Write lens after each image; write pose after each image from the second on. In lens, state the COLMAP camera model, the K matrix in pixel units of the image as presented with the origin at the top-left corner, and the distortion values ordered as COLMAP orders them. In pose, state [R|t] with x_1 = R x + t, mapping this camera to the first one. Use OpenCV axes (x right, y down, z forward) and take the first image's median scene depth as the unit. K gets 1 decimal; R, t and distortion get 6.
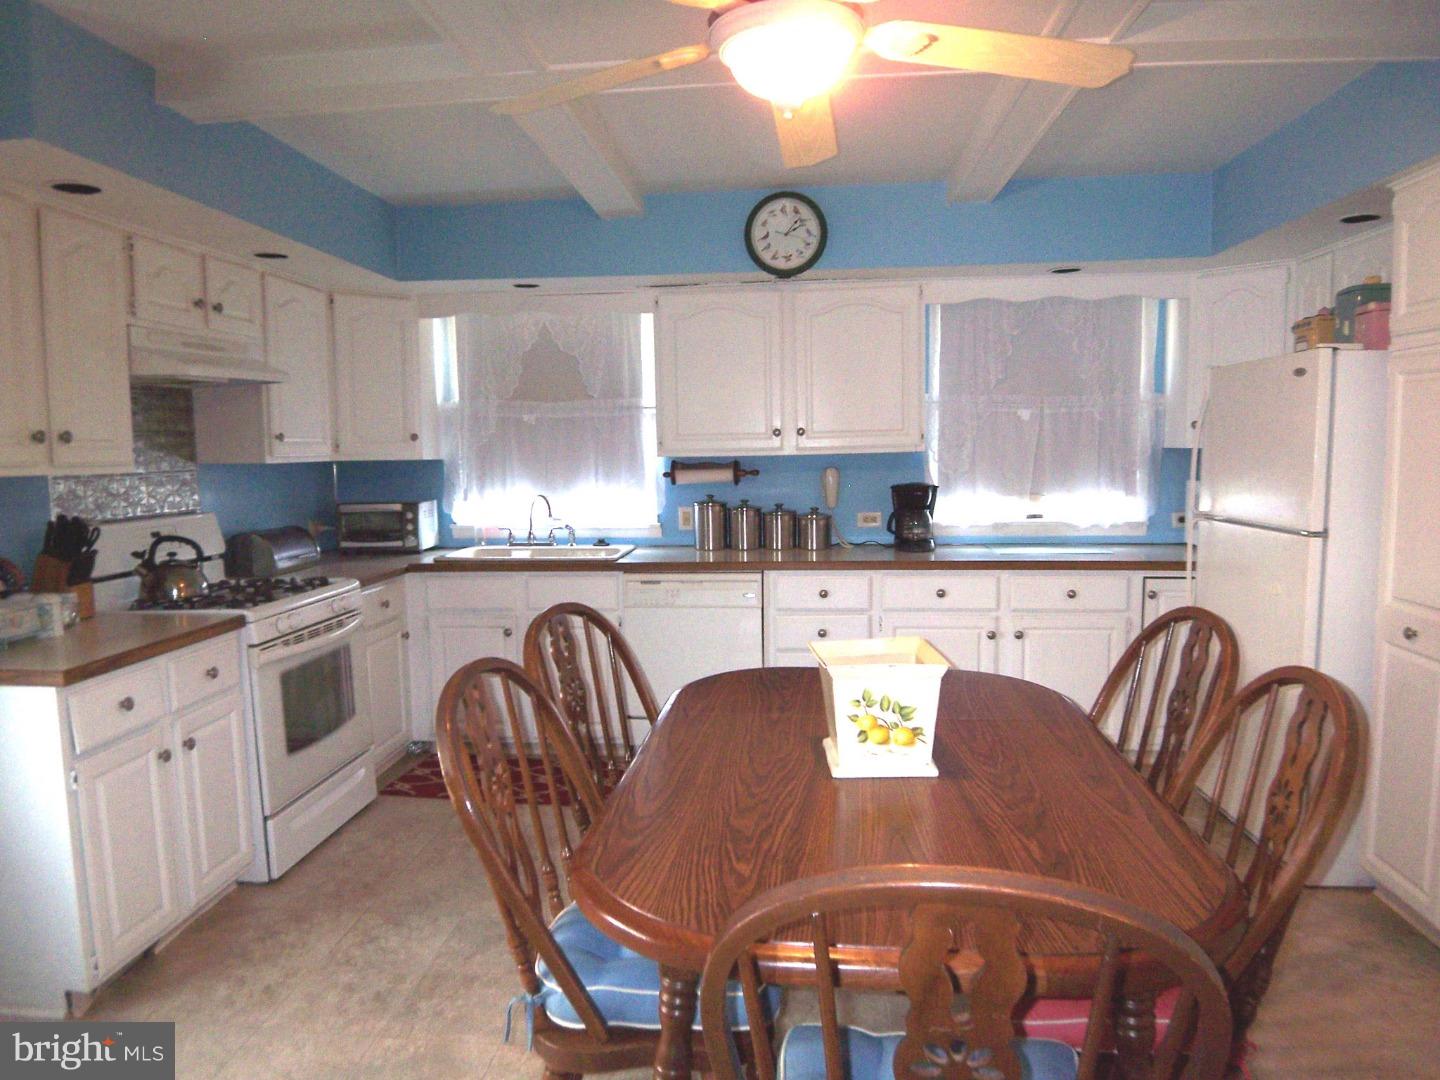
lens RADIAL K [[963.9, 0, 710.5], [0, 963.9, 543.3], [0, 0, 1]] dist [-0.007927, -0.045133]
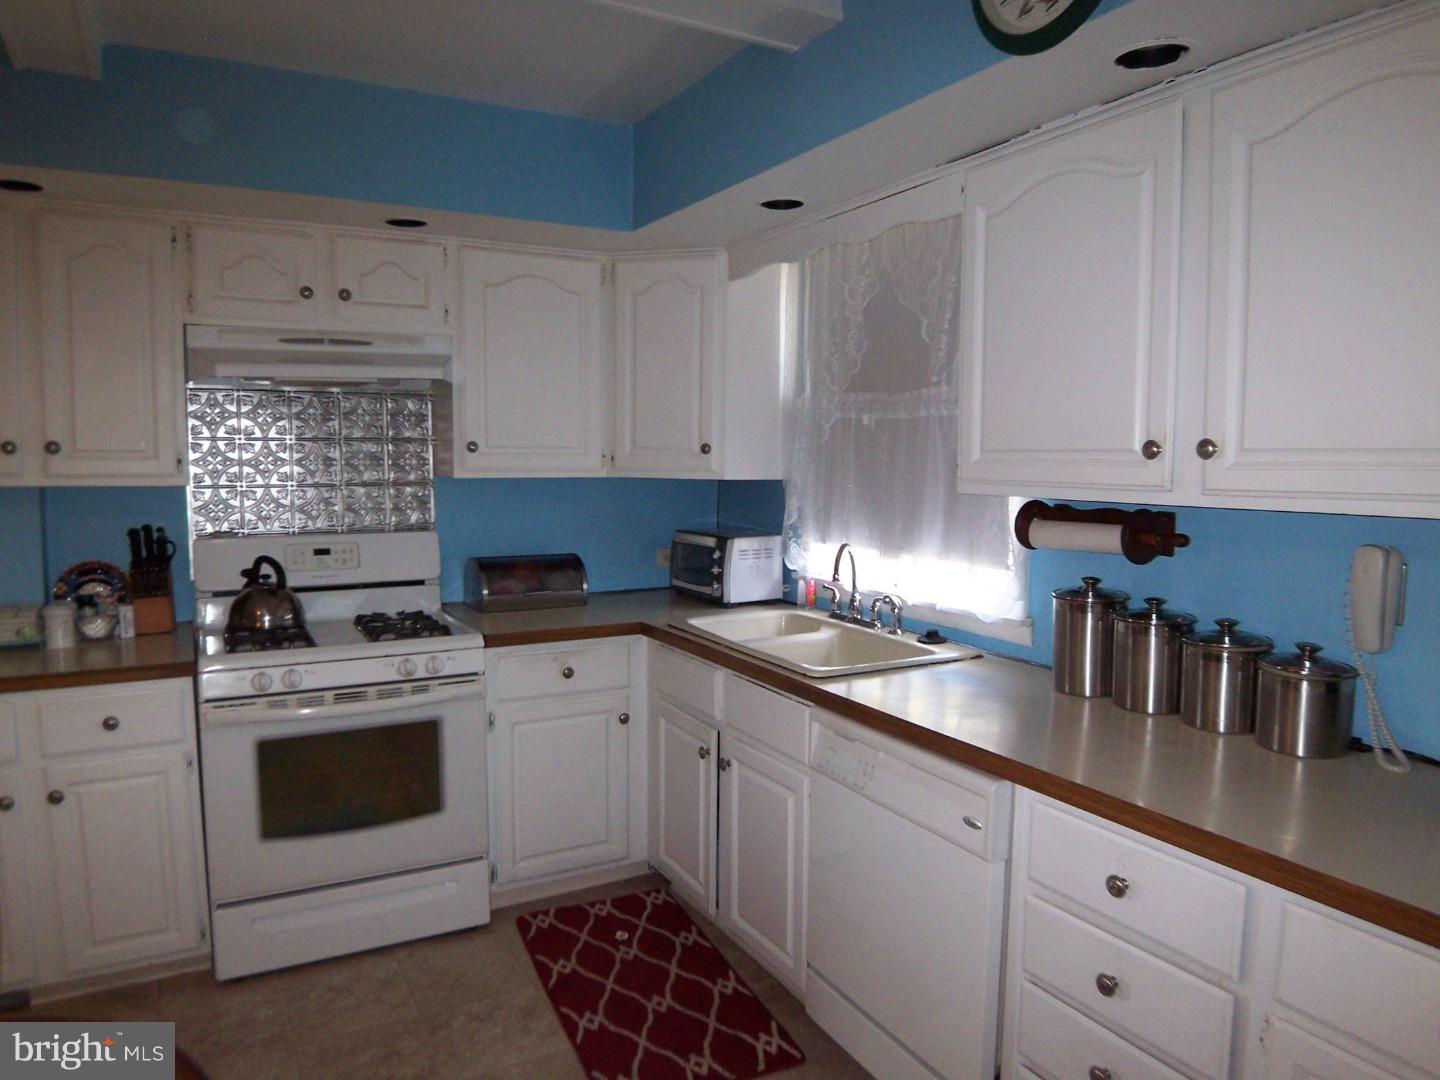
lens RADIAL K [[963.9, 0, 710.5], [0, 963.9, 543.3], [0, 0, 1]] dist [-0.007927, -0.045133]
pose [[0.557011, 0.096452, -0.824885, 0.301770], [-0.096197, 0.994041, 0.051273, -0.077940], [0.824915, 0.050792, 0.562970, 0.613099]]
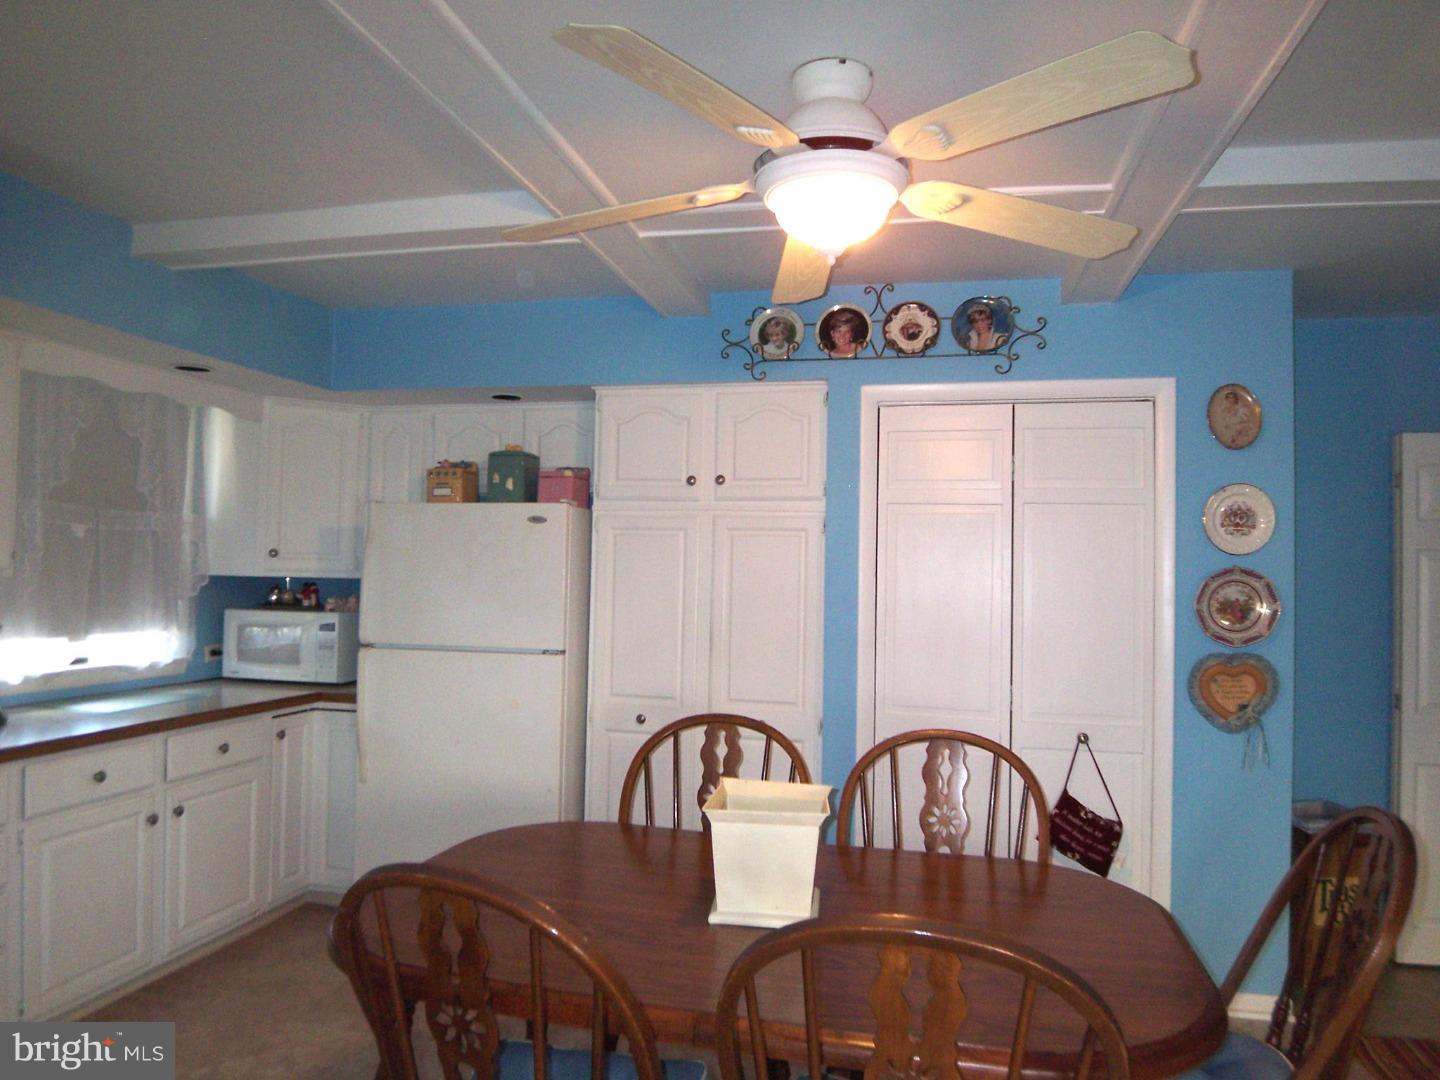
lens RADIAL K [[959.7, 0, 717.1], [0, 959.7, 543.6], [0, 0, 1]] dist [0.032786, -0.125964]
pose [[0.131830, 0.043210, 0.990330, -0.373125], [0.077682, 0.995527, -0.053778, -0.043371], [-0.988224, 0.084021, 0.127883, 0.409691]]
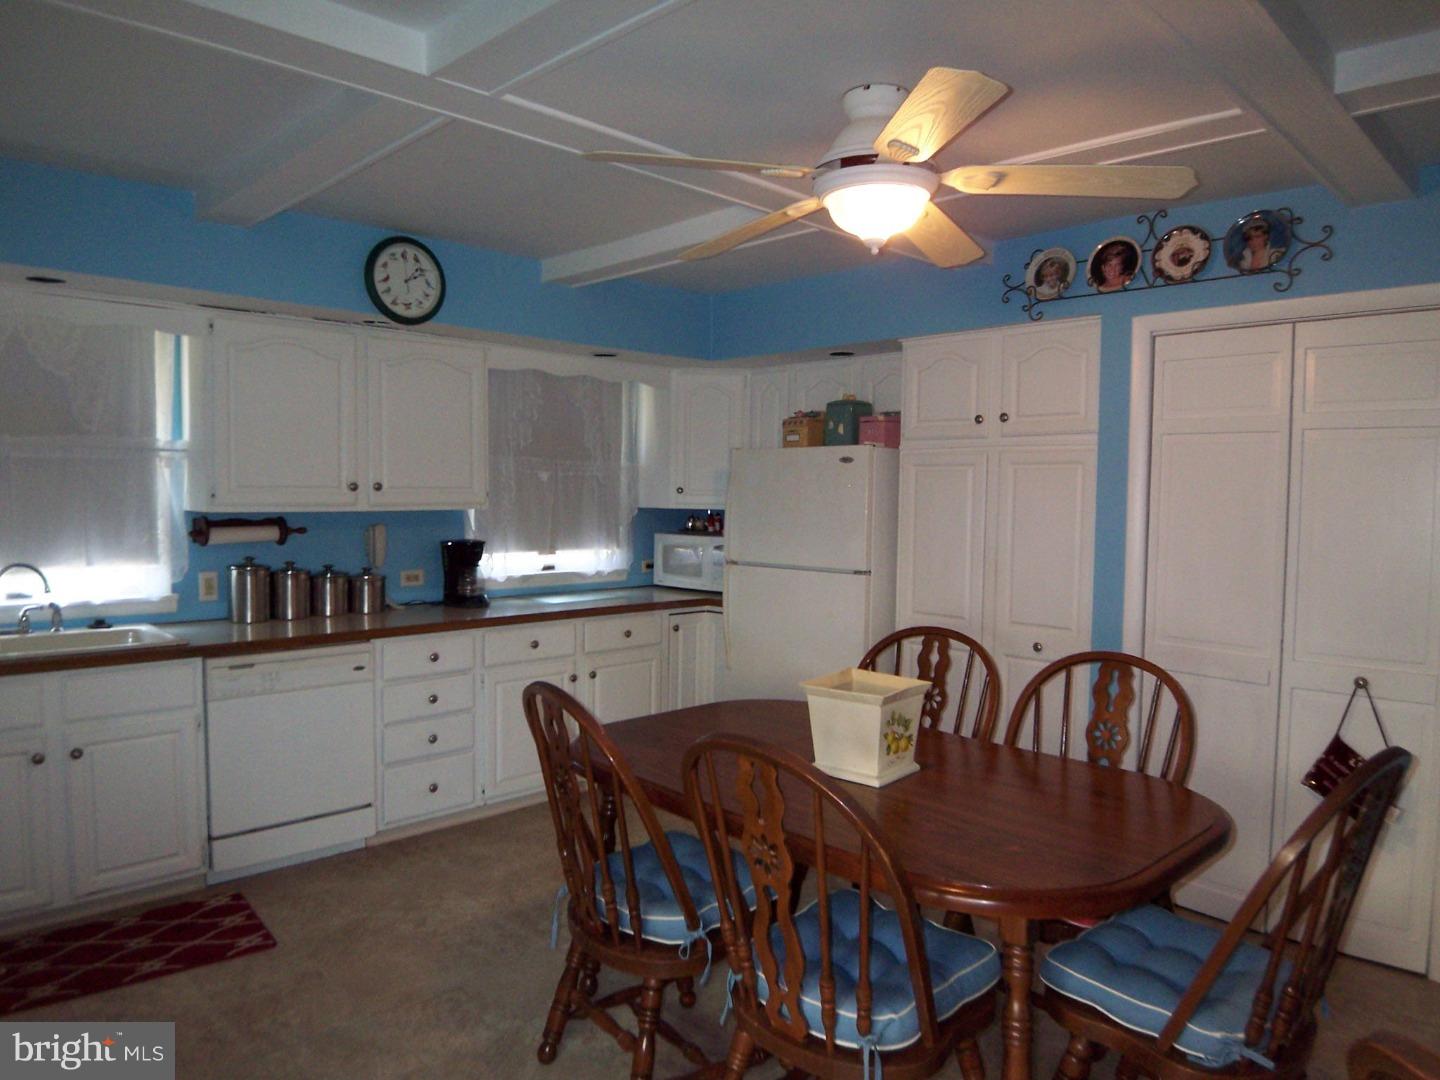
lens RADIAL K [[963.9, 0, 710.5], [0, 963.9, 543.3], [0, 0, 1]] dist [-0.007927, -0.045133]
pose [[0.640995, -0.017748, 0.767340, -0.410834], [0.055213, 0.998209, -0.023033, -0.021783], [-0.765557, 0.057131, 0.640827, 0.158390]]
